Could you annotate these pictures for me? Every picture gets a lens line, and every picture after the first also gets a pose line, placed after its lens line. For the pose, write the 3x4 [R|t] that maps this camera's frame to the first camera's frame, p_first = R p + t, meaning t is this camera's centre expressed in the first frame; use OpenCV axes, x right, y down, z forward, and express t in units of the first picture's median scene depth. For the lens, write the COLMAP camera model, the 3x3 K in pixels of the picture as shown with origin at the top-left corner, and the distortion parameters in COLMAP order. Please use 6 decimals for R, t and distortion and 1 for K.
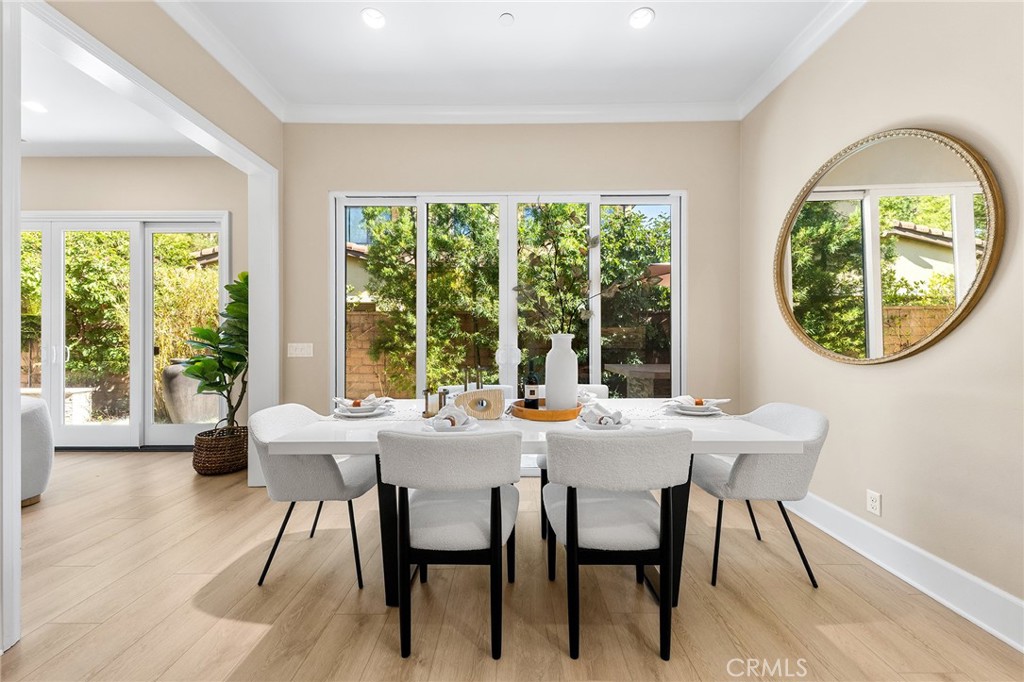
lens RADIAL K [[361.0, 0, 506.8], [0, 361.0, 339.7], [0, 0, 1]] dist [0.001647, 0.000001]
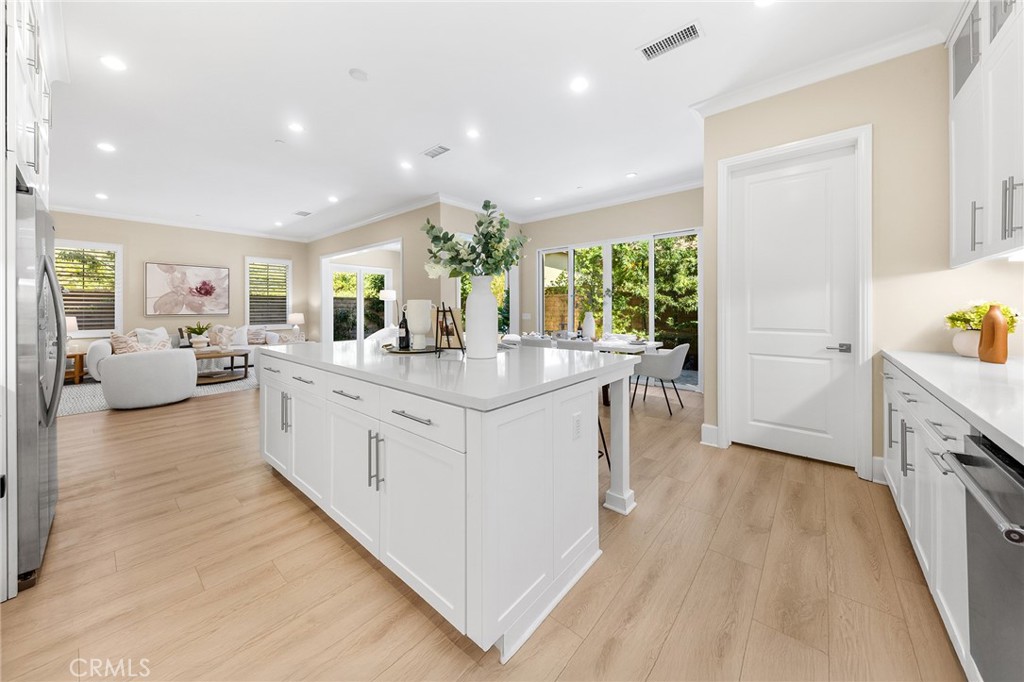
lens RADIAL K [[361.0, 0, 507.2], [0, 361.0, 310.5], [0, 0, 1]] dist [0.001647, 0.000001]
pose [[0.745921, 0.002440, -0.666030, 0.525005], [0.003652, 0.999963, 0.007753, -0.017068], [0.666025, -0.008216, 0.745884, -0.495757]]
